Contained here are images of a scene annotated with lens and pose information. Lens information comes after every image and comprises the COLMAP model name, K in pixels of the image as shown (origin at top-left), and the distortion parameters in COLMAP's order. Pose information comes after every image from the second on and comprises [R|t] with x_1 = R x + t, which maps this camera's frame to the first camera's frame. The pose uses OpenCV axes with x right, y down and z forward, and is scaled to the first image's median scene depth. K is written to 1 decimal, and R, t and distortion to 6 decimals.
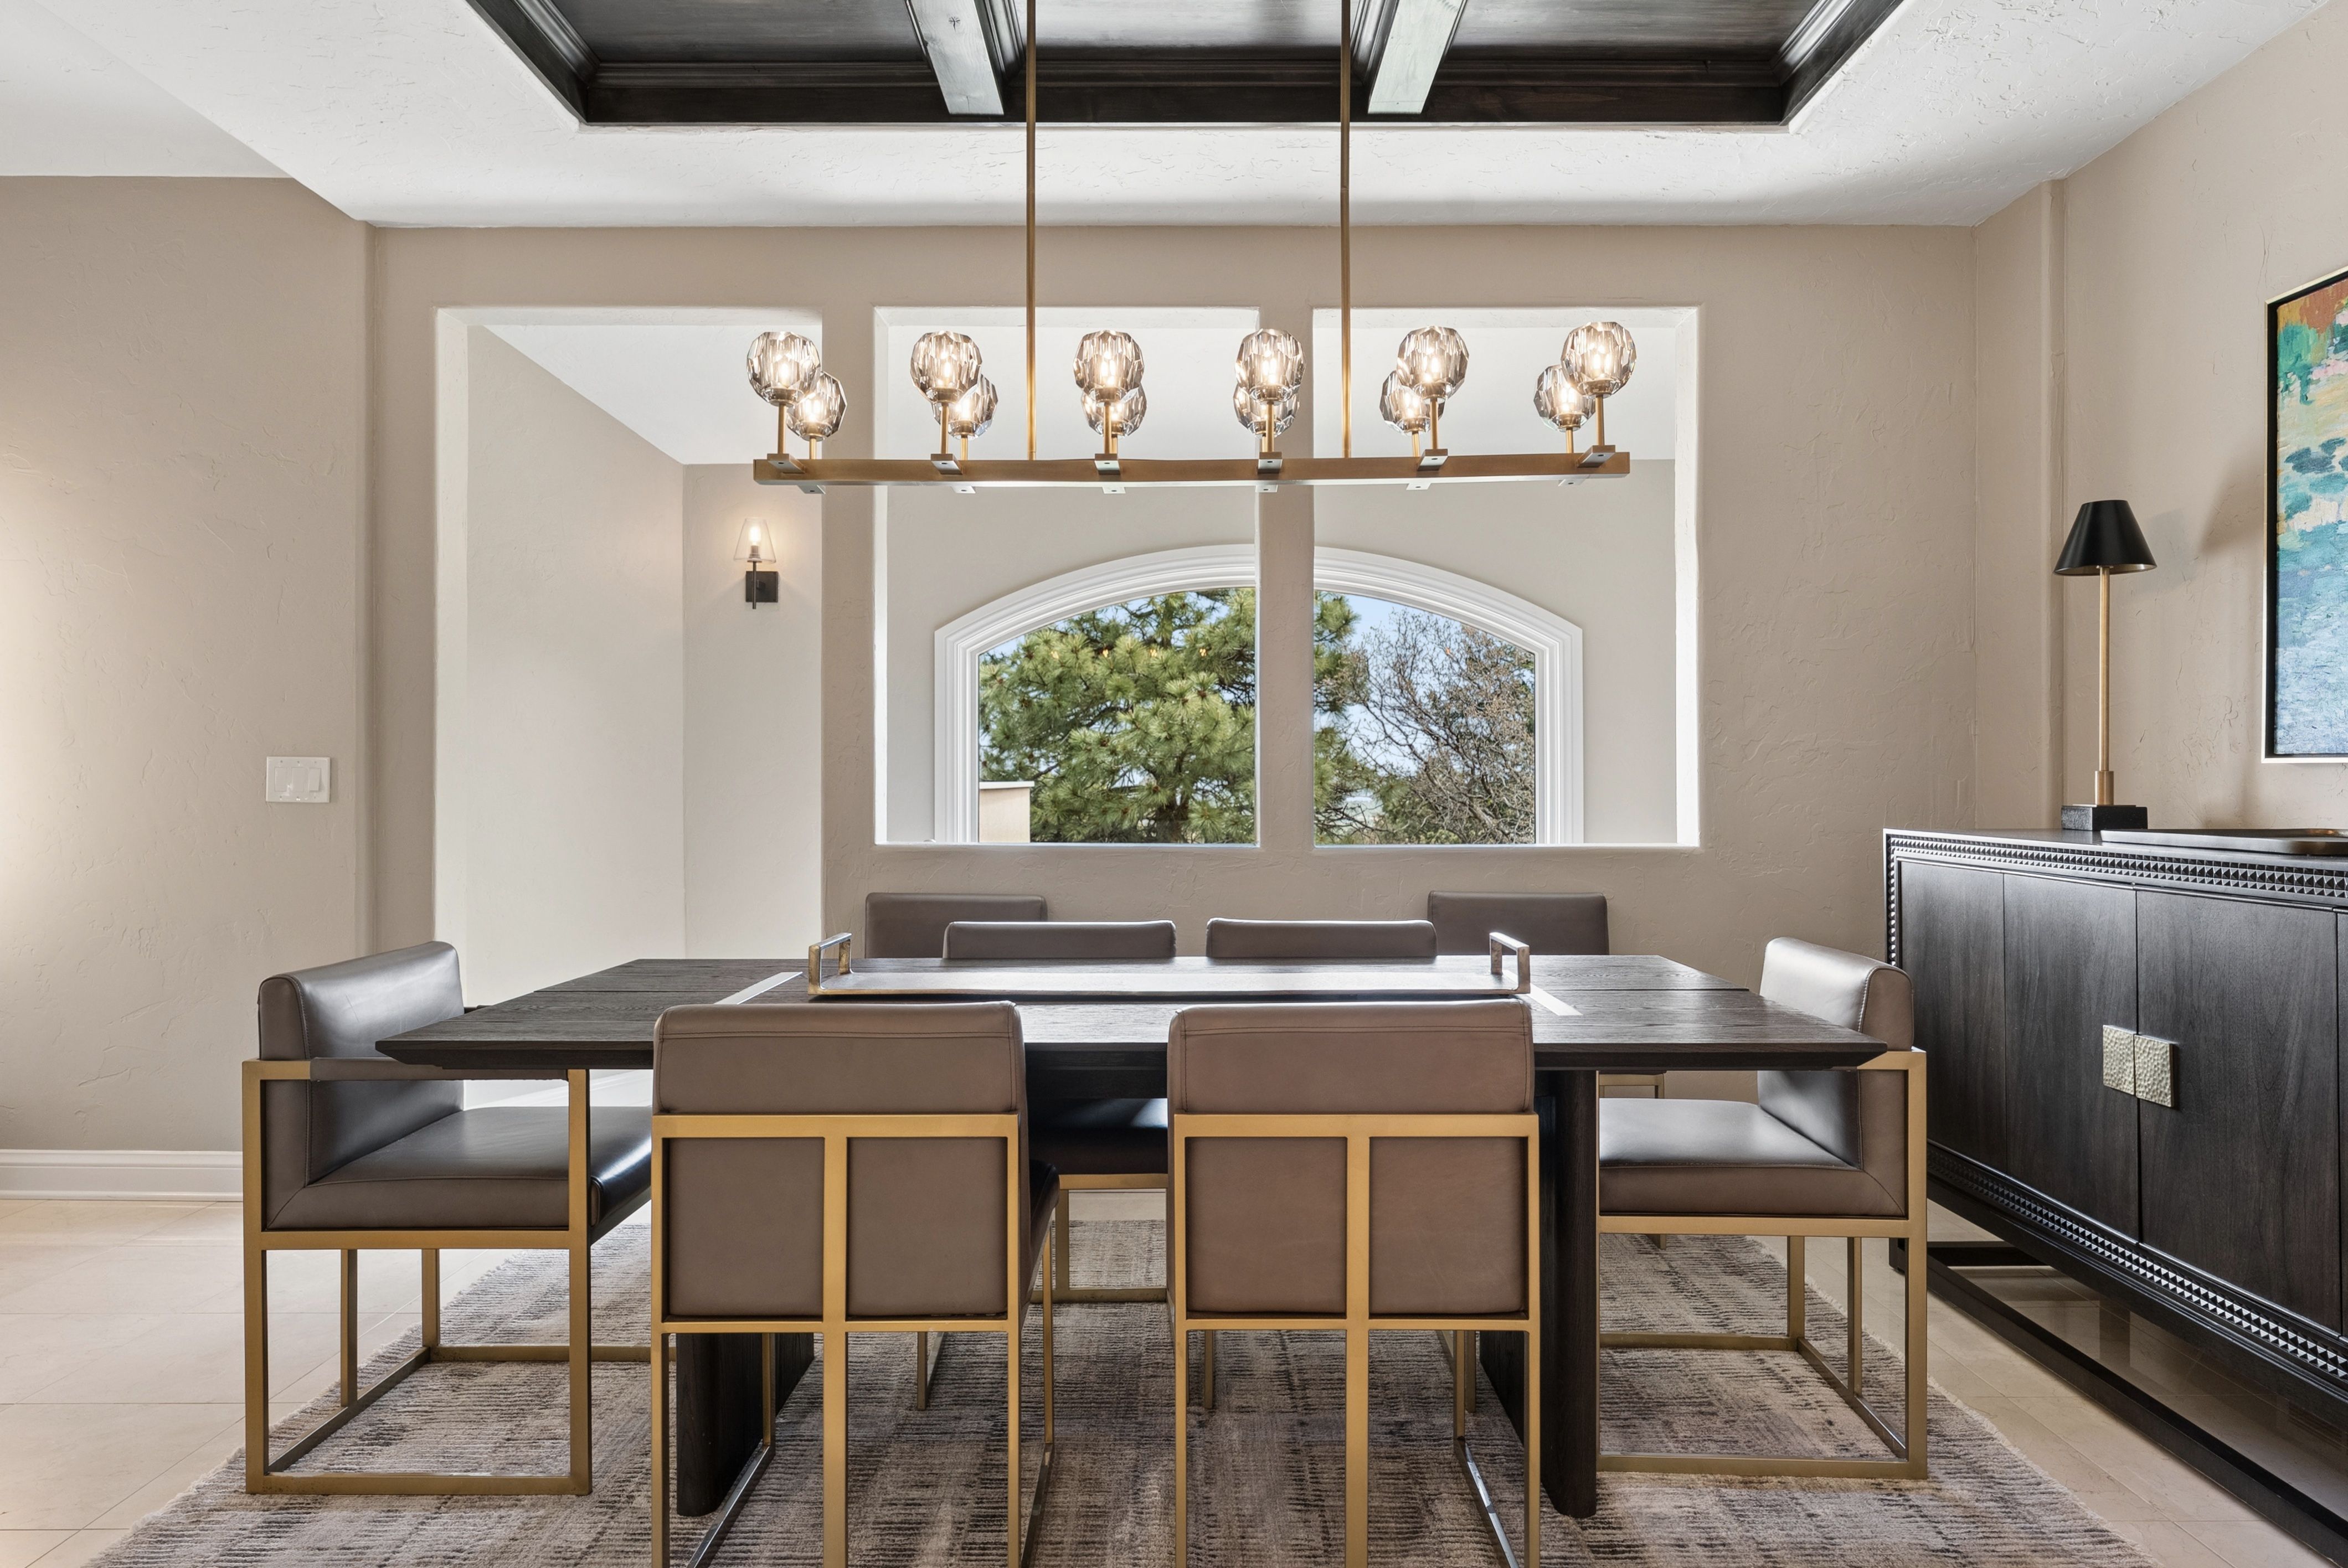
lens RADIAL K [[1486.3, 0, 1172.9], [0, 1486.3, 785.1], [0, 0, 1]] dist [-0.009253, -0.001641]
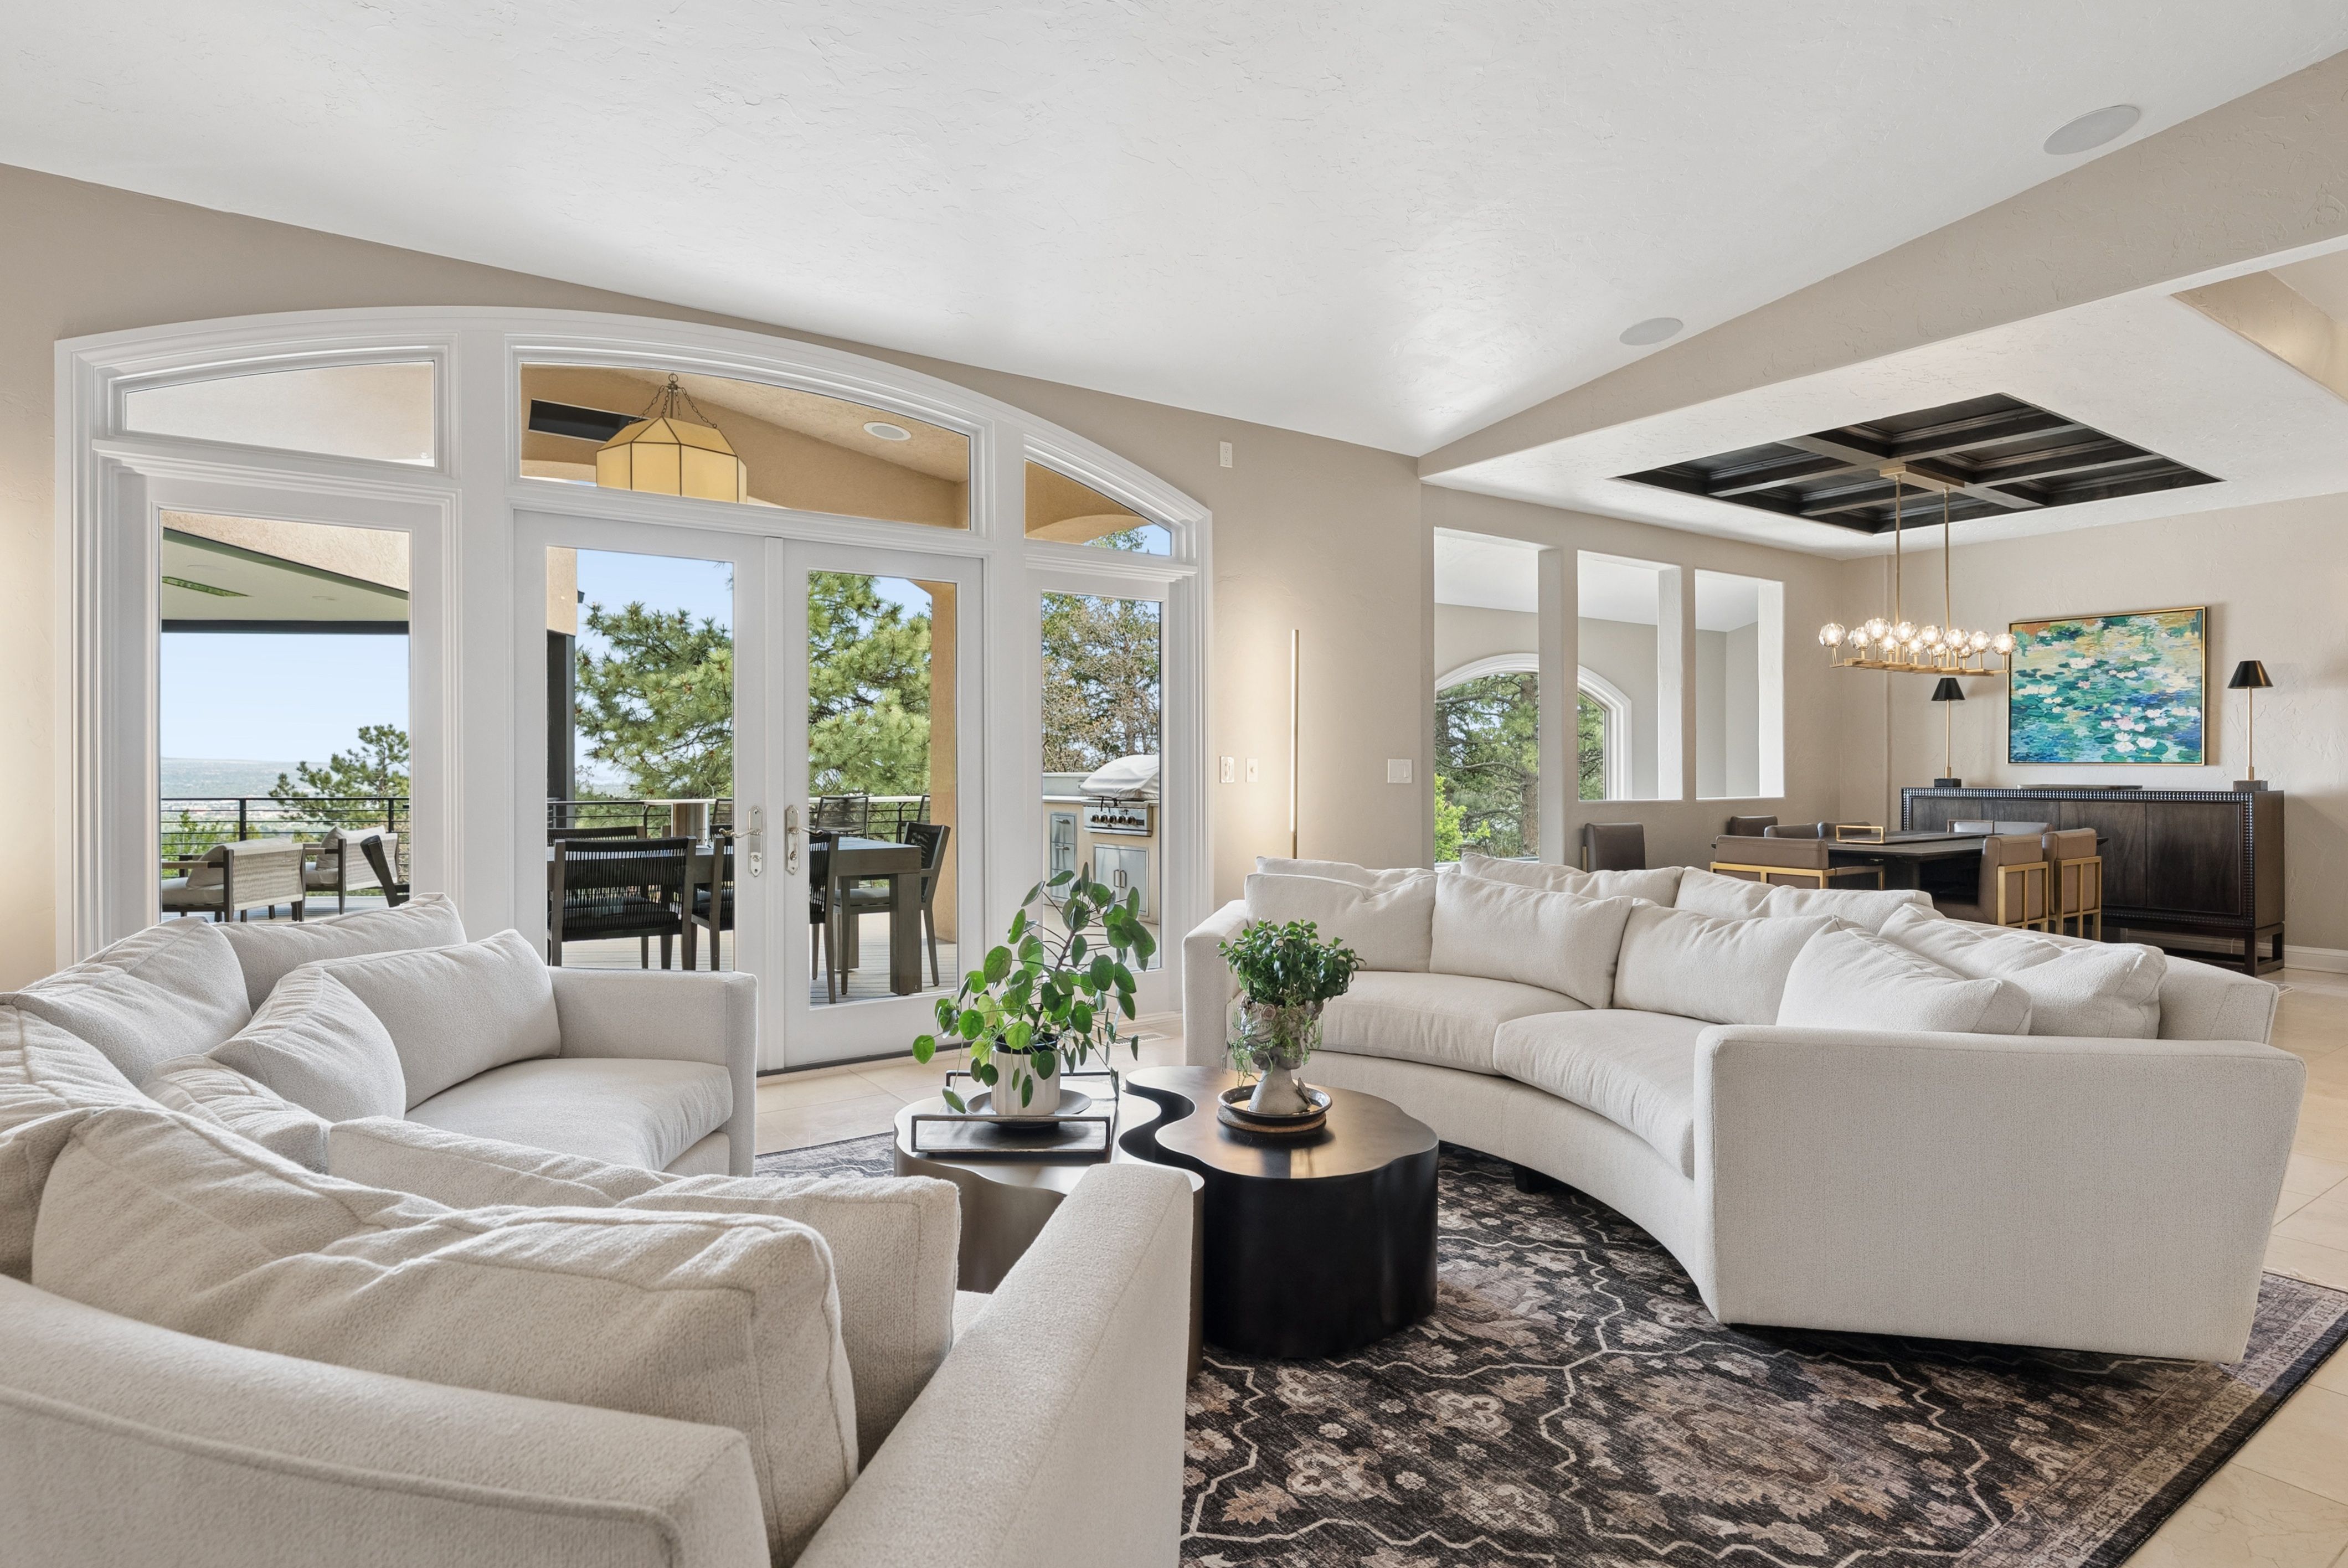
lens RADIAL K [[1256.9, 0, 1166.3], [0, 1256.9, 766.3], [0, 0, 1]] dist [0.009951, -0.003564]
pose [[0.817891, 0.000687, 0.575373, -1.748454], [0.001711, 0.999992, -0.003627, -0.004358], [-0.575371, 0.003951, 0.817883, -0.143579]]
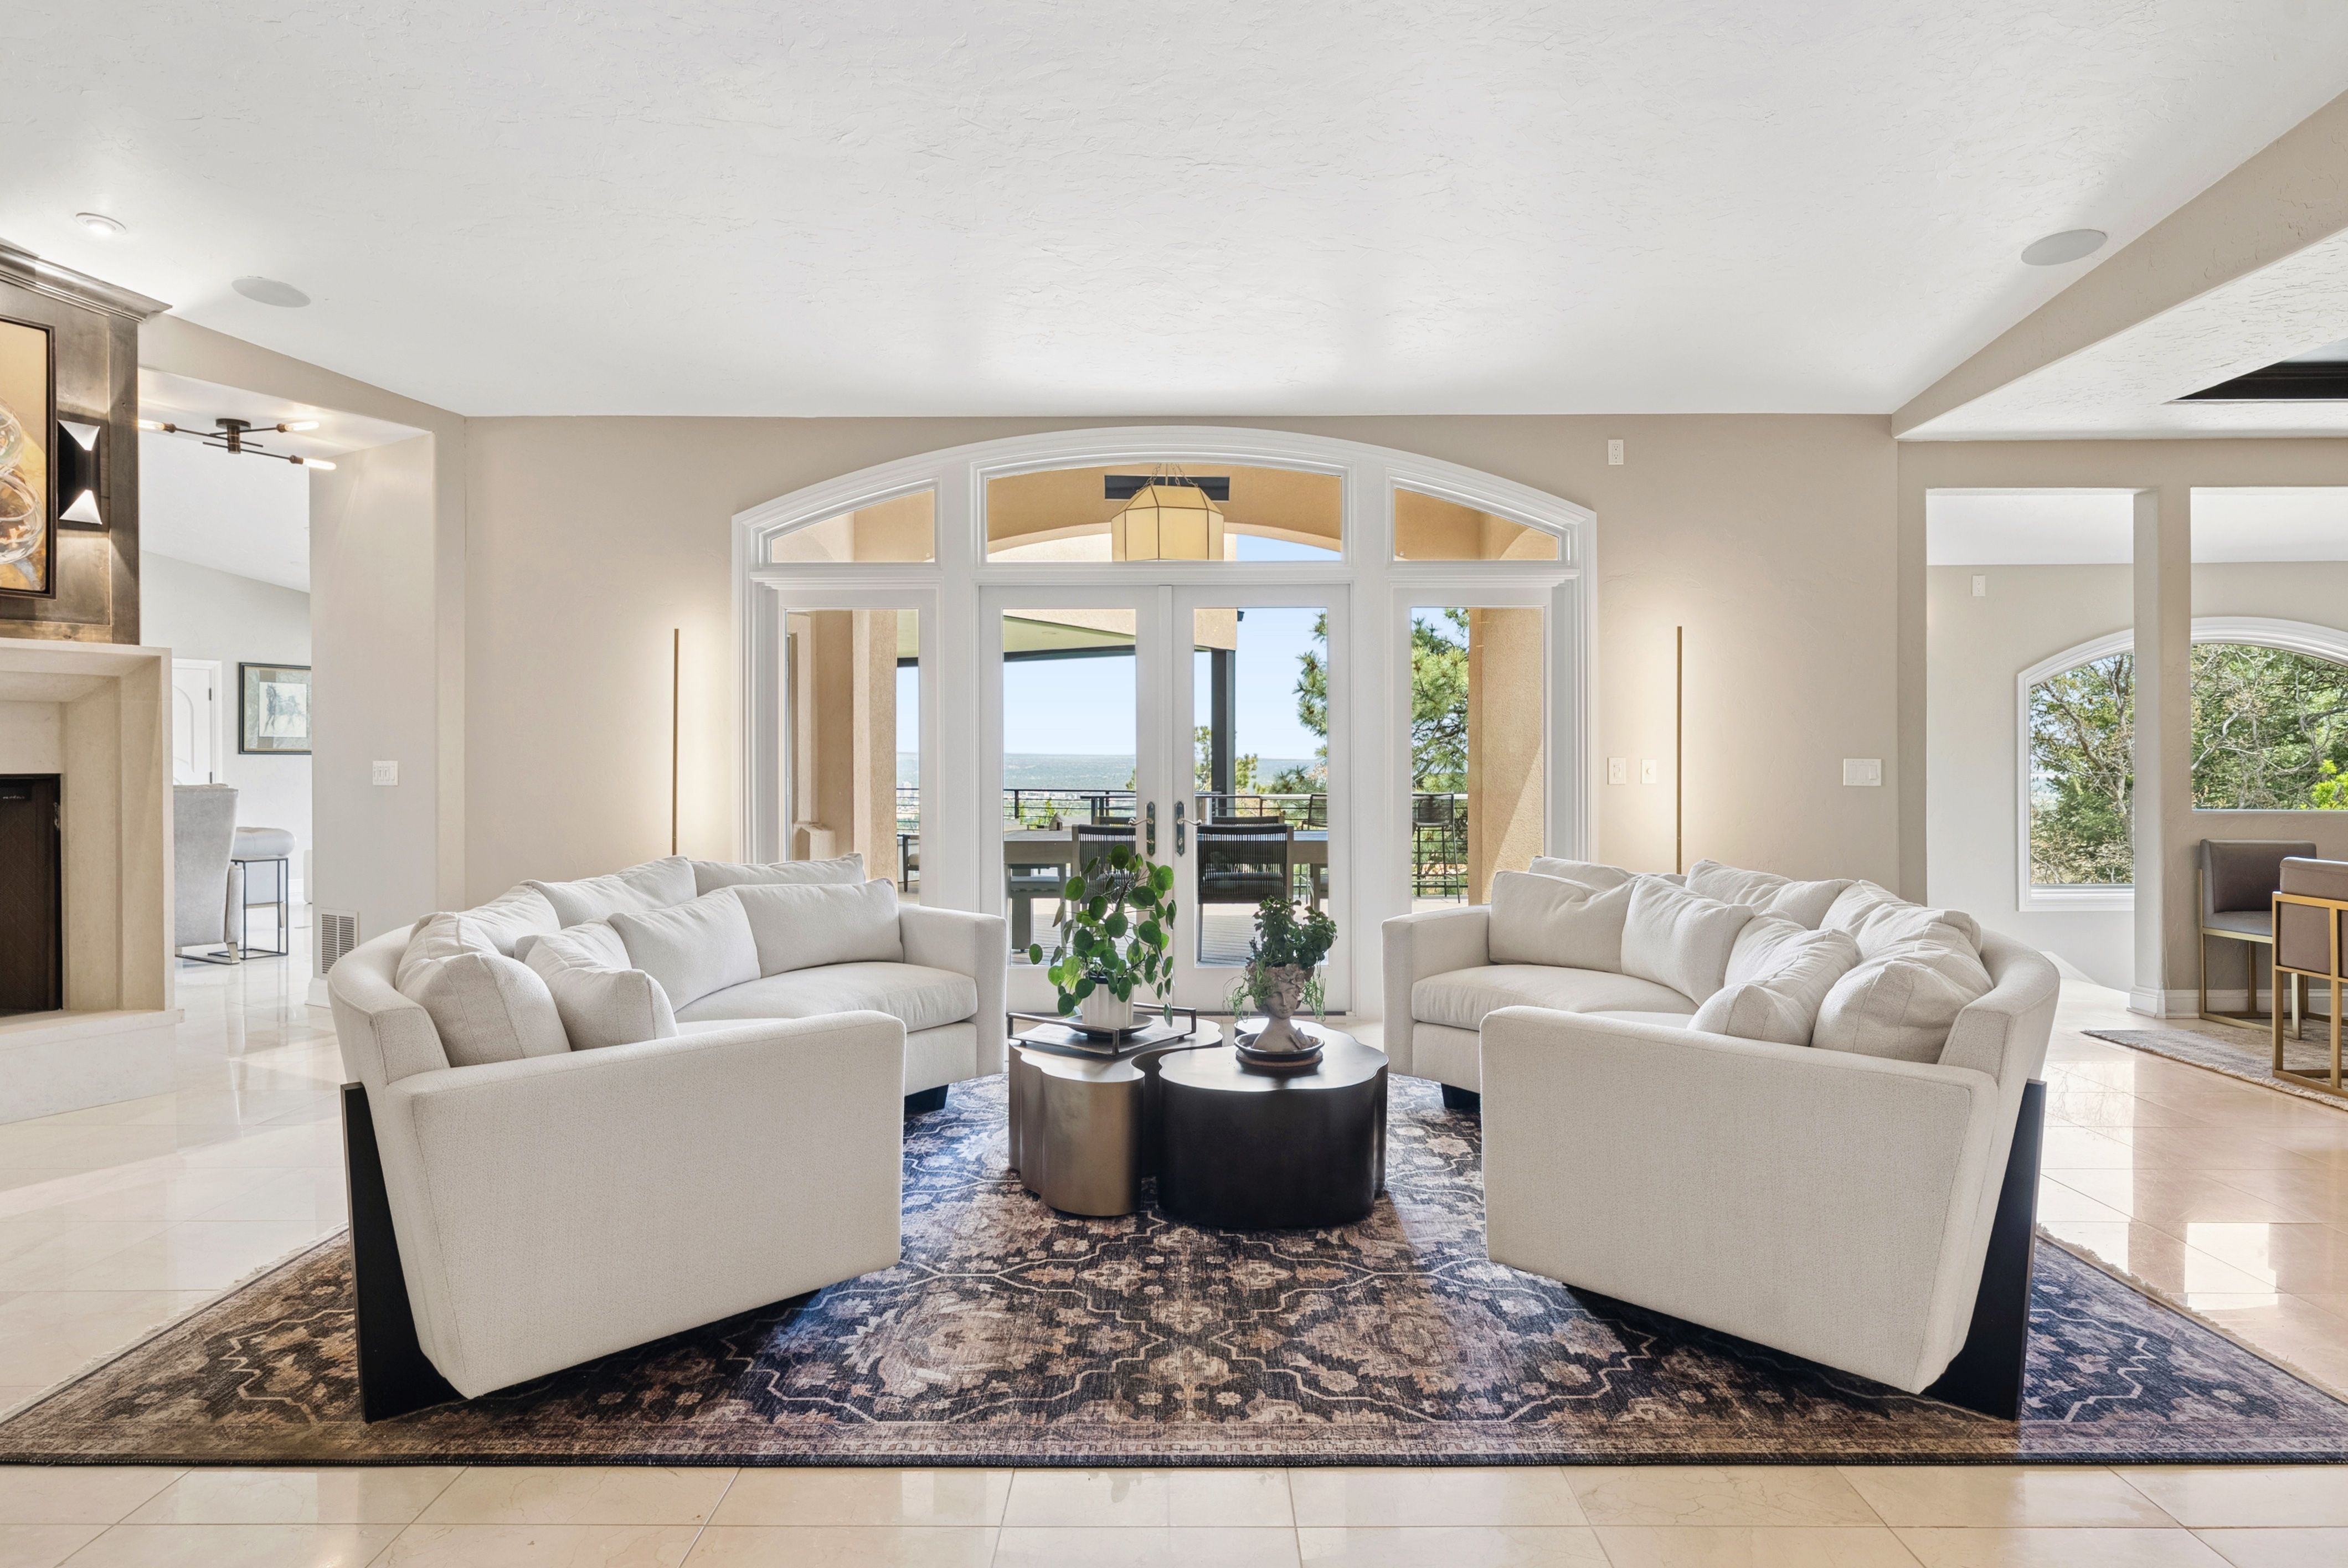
lens RADIAL K [[1340.8, 0, 1152.5], [0, 1340.8, 776.8], [0, 0, 1]] dist [0.006623, -0.002473]
pose [[0.999857, -0.002133, -0.016793, -1.366834], [0.002250, 0.999973, 0.006948, -0.011225], [0.016777, -0.006984, 0.999835, -0.529674]]
